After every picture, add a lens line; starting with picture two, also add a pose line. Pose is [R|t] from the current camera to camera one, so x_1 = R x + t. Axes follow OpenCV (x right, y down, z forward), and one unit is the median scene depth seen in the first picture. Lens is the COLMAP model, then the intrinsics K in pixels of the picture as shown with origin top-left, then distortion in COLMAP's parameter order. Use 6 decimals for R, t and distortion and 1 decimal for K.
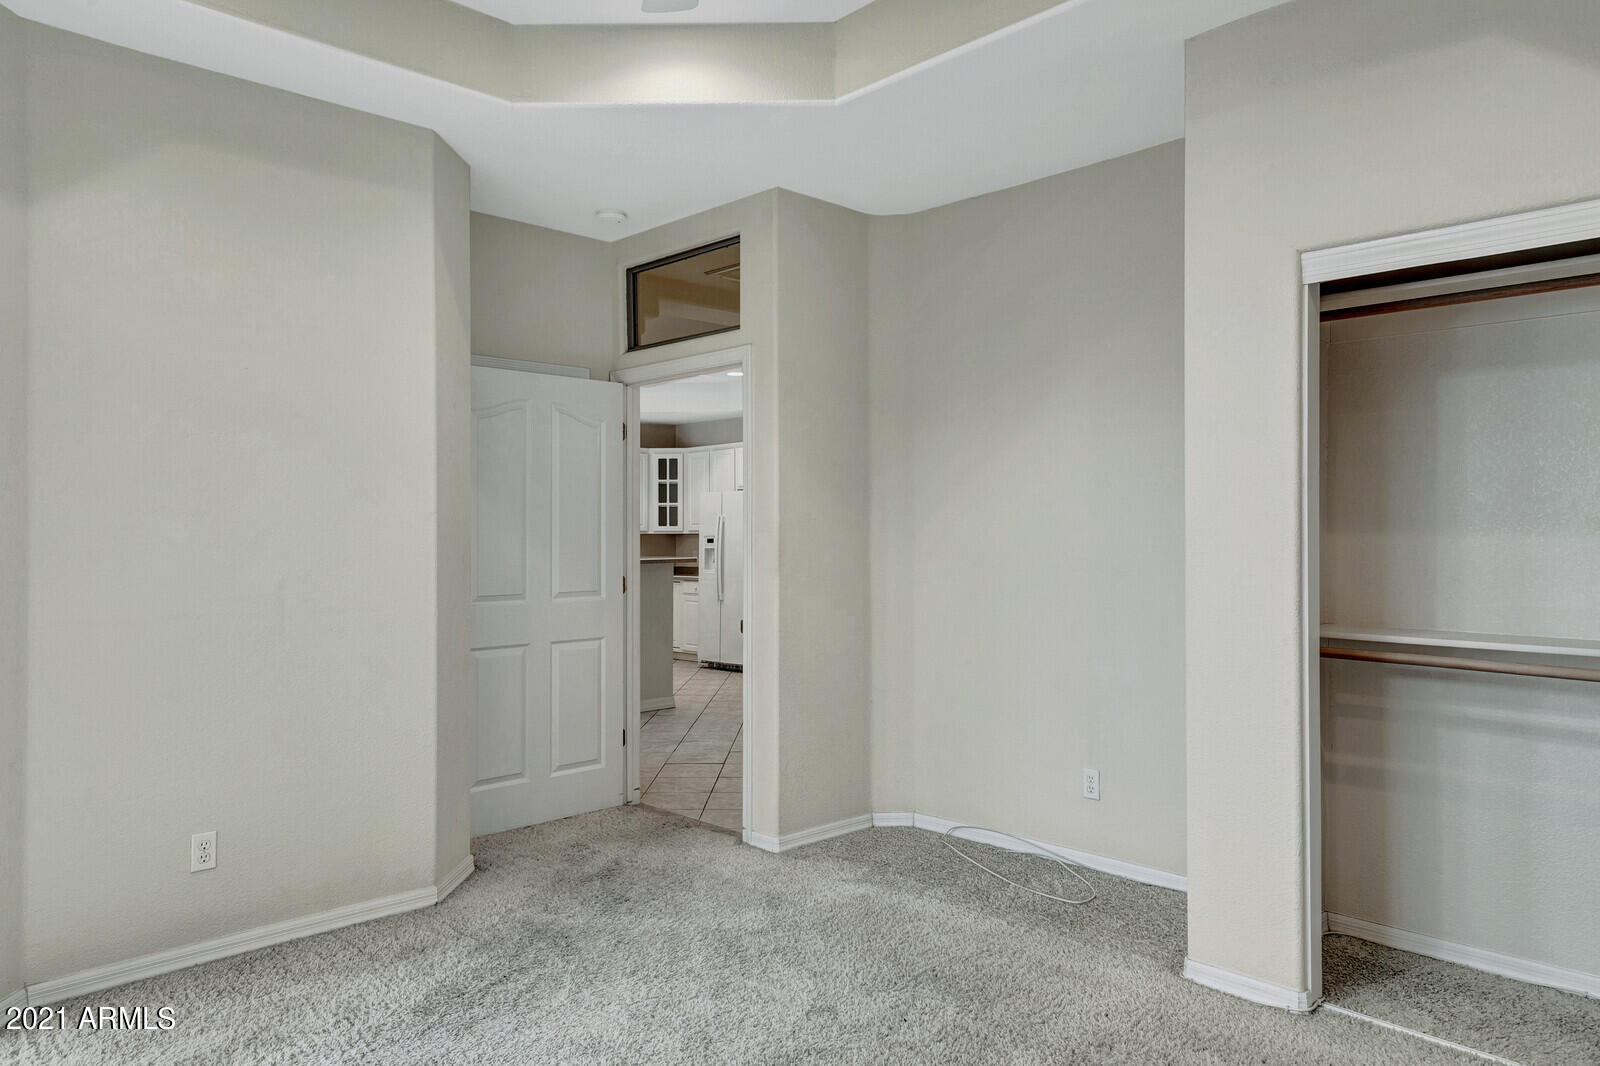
lens RADIAL K [[1094.8, 0, 799.6], [0, 1094.8, 538.2], [0, 0, 1]] dist [0.049582, -0.003311]
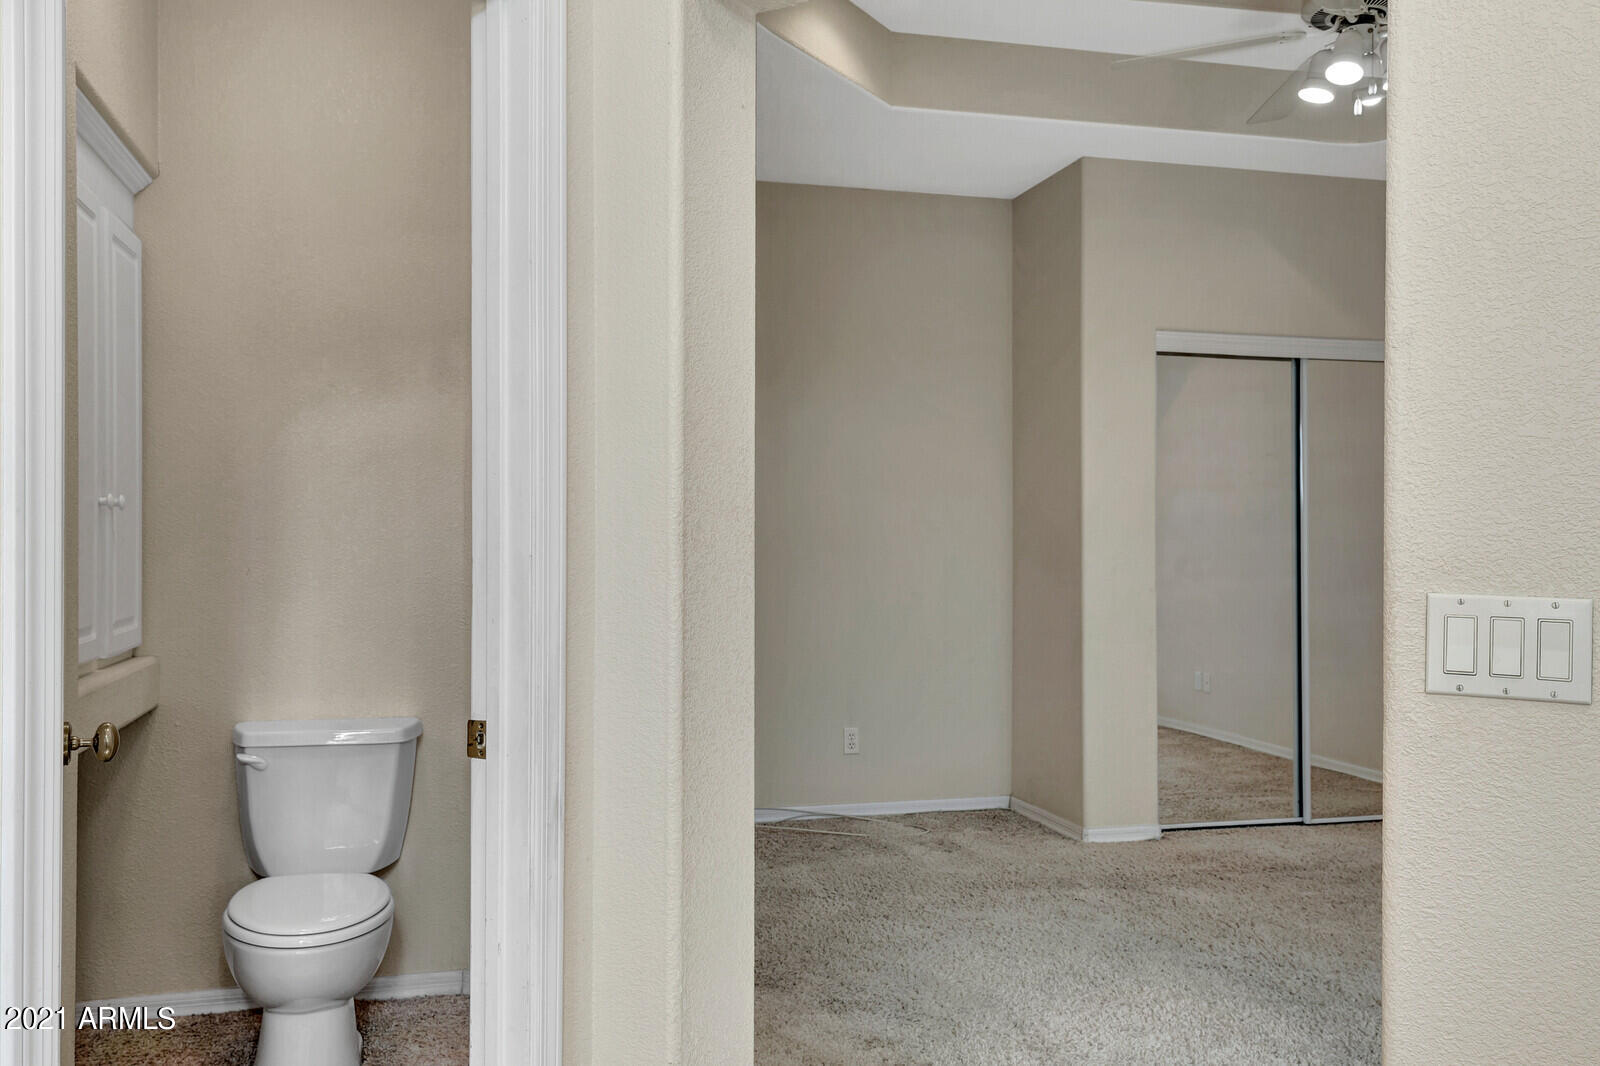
lens RADIAL K [[1408.6, 0, 800.0], [0, 1408.6, 533.0], [0, 0, 1]] dist [0.001695, 0.000052]
pose [[0.475914, 0.002425, 0.879488, -1.041800], [-0.002866, 0.999995, -0.001206, 0.015568], [-0.879487, -0.001947, 0.475919, 0.379129]]
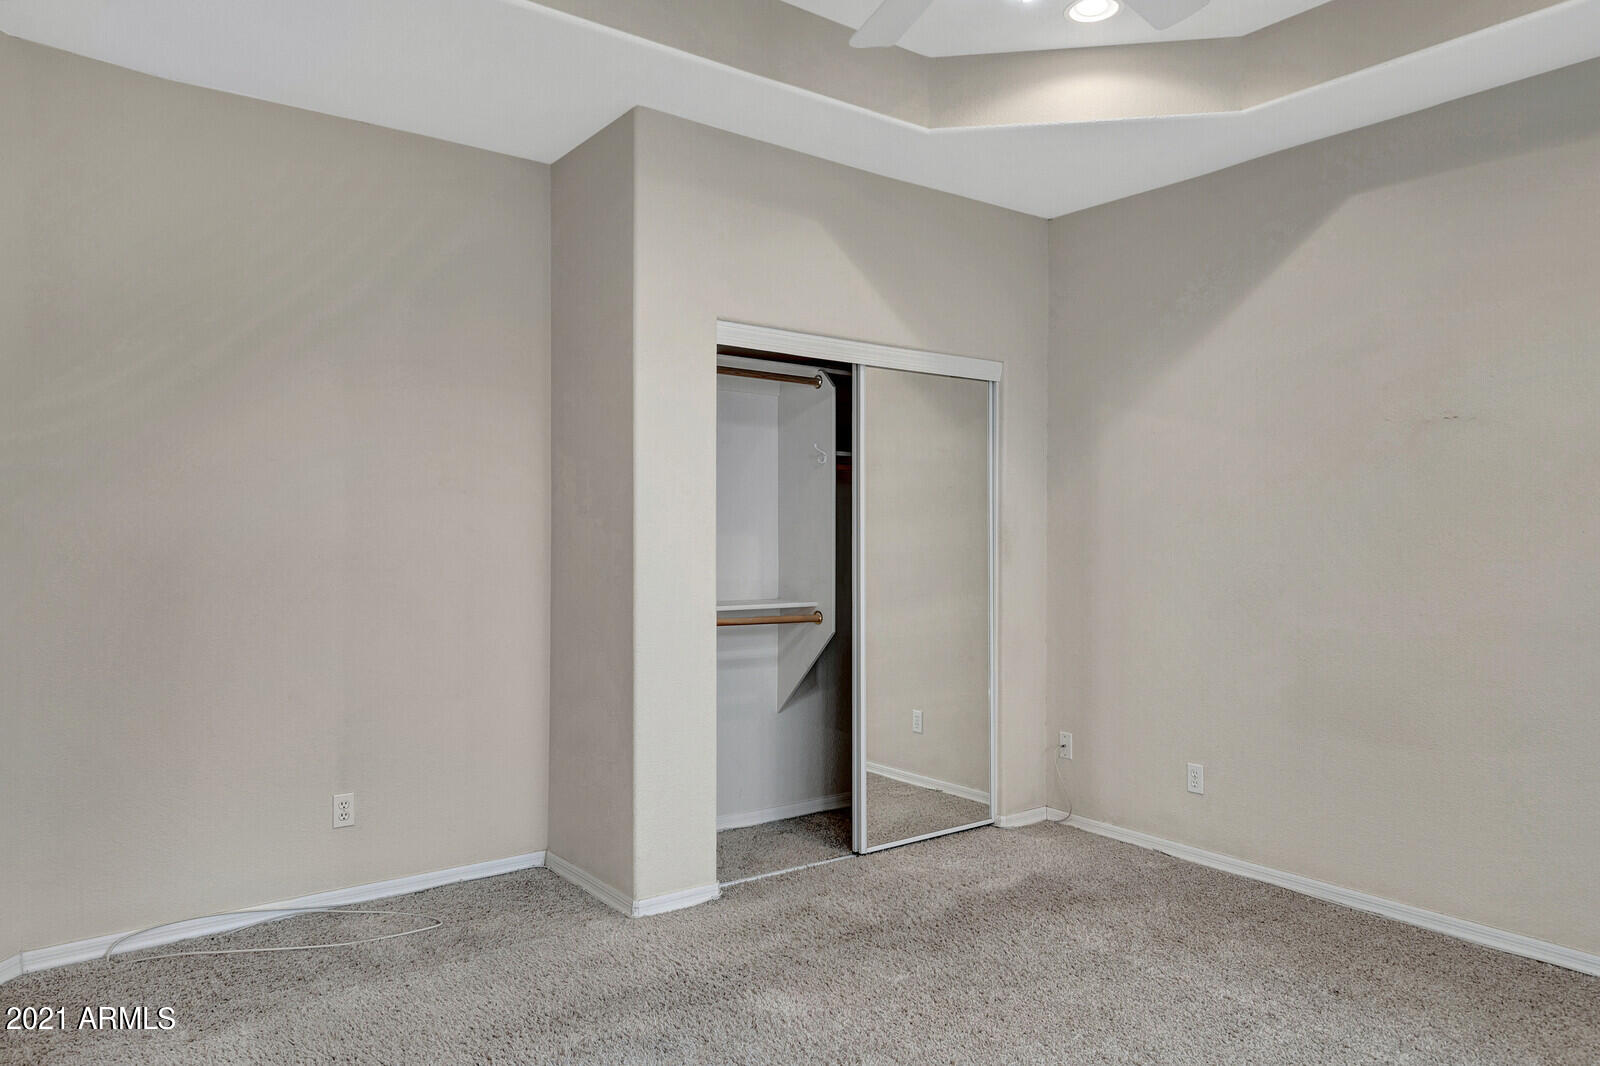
lens RADIAL K [[1080.9, 0, 800.0], [0, 1080.9, 533.0], [0, 0, 1]] dist [0.046159, 0.005257]
pose [[0.120289, 0.001152, 0.992738, -0.587272], [-0.002923, 0.999995, -0.000806, -0.002161], [-0.992735, -0.002804, 0.120292, 0.542055]]
